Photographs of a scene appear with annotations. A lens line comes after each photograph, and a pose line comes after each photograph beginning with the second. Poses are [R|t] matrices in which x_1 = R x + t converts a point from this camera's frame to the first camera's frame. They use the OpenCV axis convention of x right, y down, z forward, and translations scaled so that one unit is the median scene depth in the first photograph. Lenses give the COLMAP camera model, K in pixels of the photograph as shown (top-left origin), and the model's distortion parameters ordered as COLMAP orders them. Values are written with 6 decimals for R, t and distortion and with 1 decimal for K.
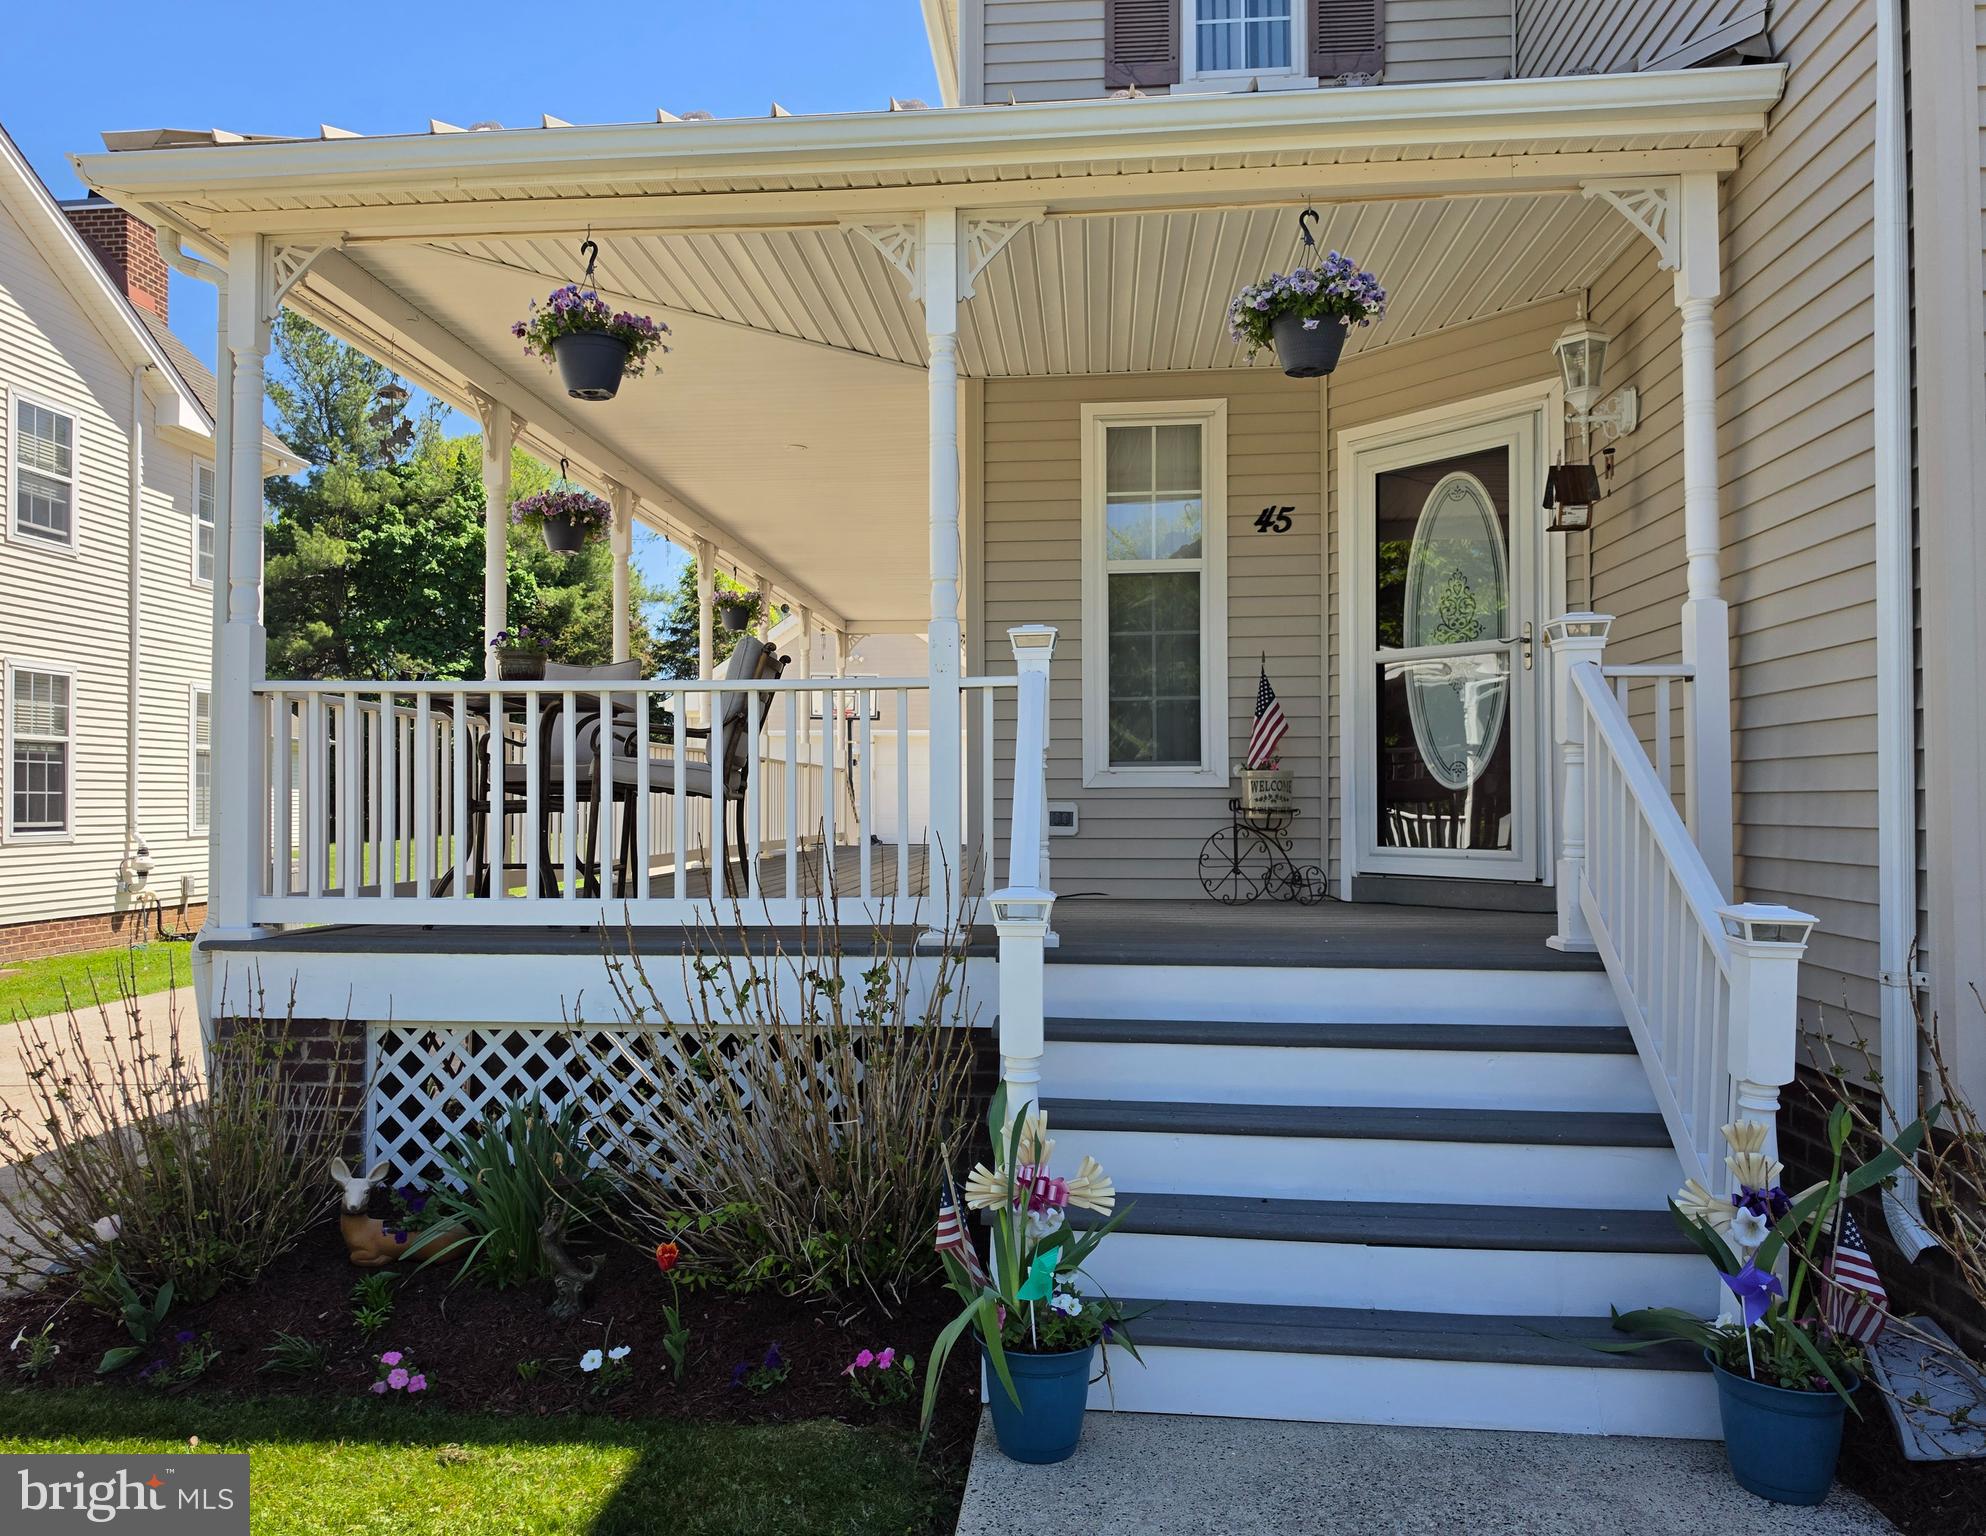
lens RADIAL K [[1394.0, 0, 993.0], [0, 1394.0, 768.0], [0, 0, 1]] dist [0.003524, 0.000424]
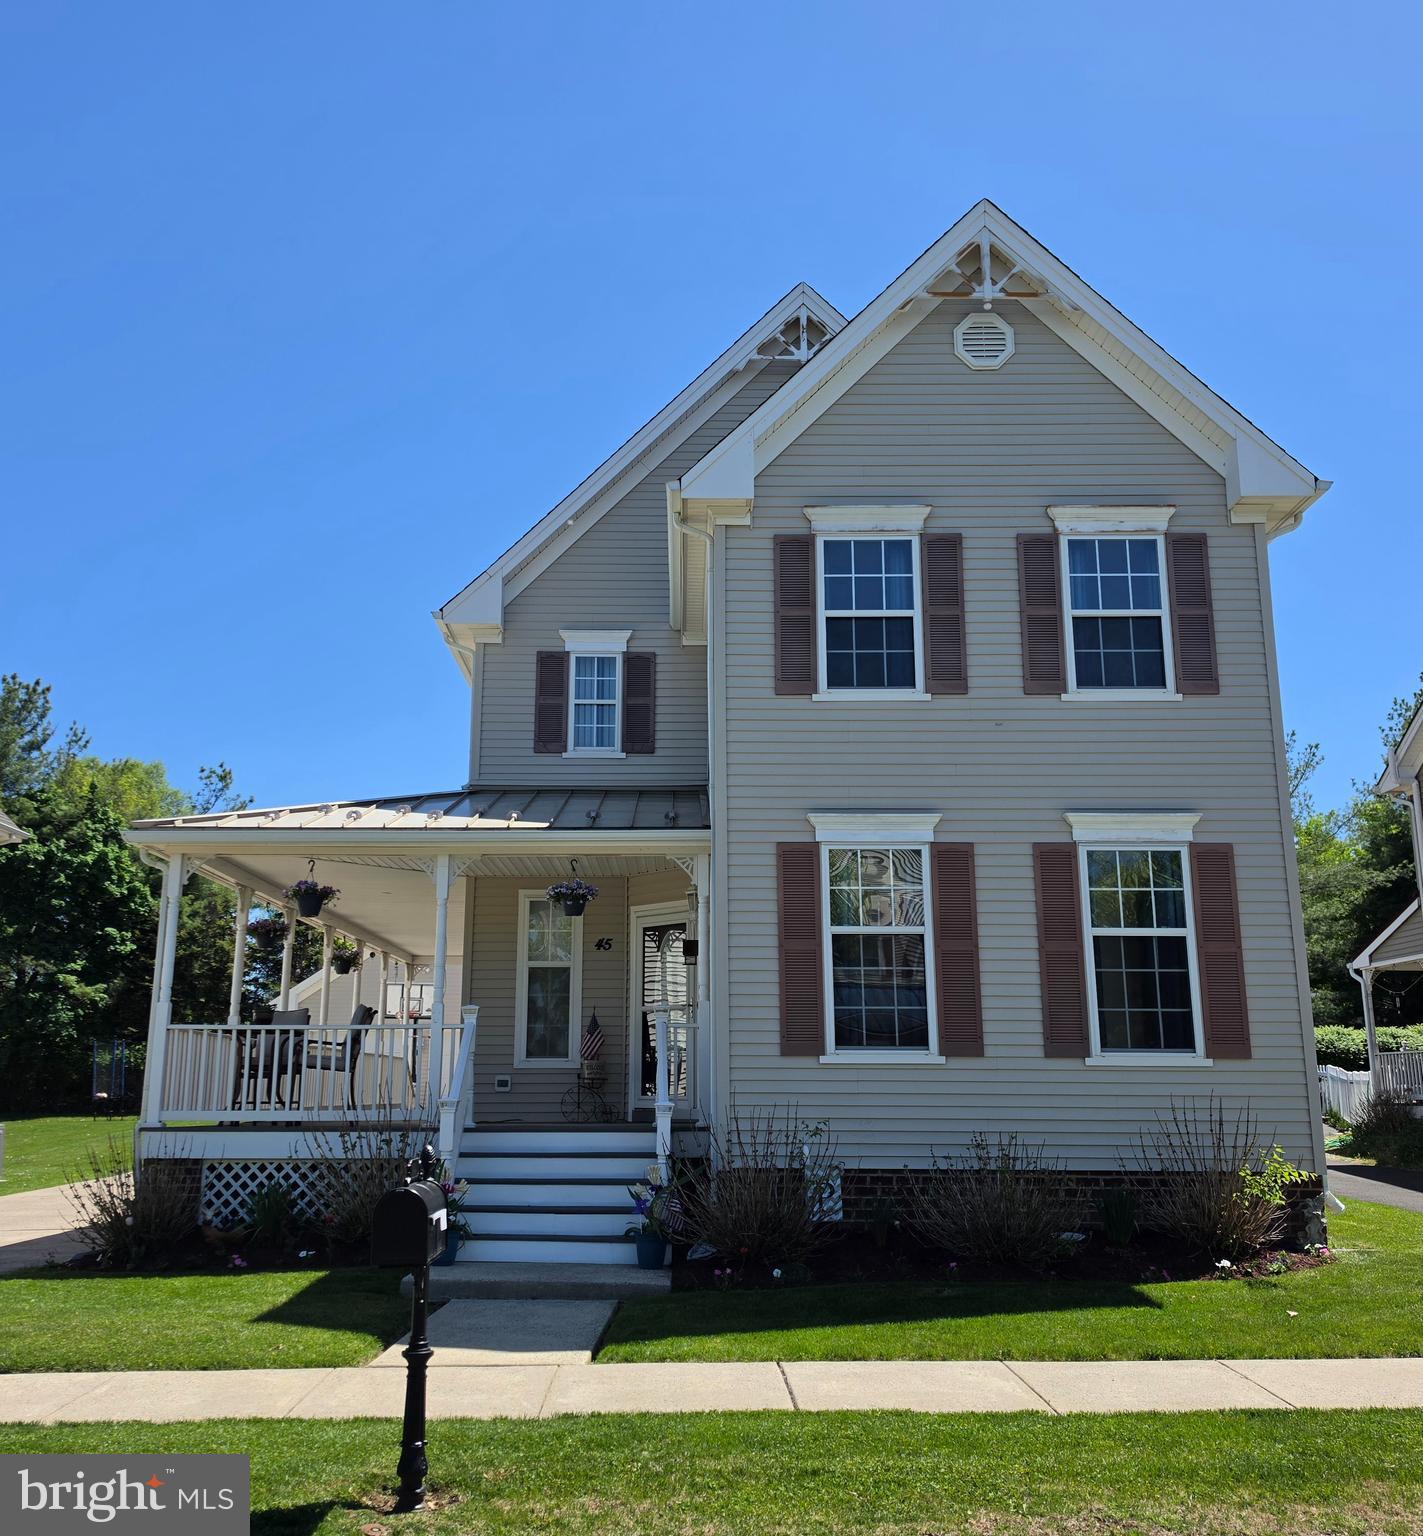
lens RADIAL K [[1391.3, 0, 711.5], [0, 1391.3, 768.0], [0, 0, 1]] dist [0.037246, -0.005284]
pose [[0.995209, 0.024284, 0.094710, 0.155832], [-0.004652, 0.979328, -0.202227, -0.005537], [-0.097663, 0.200817, 0.974748, -1.233140]]
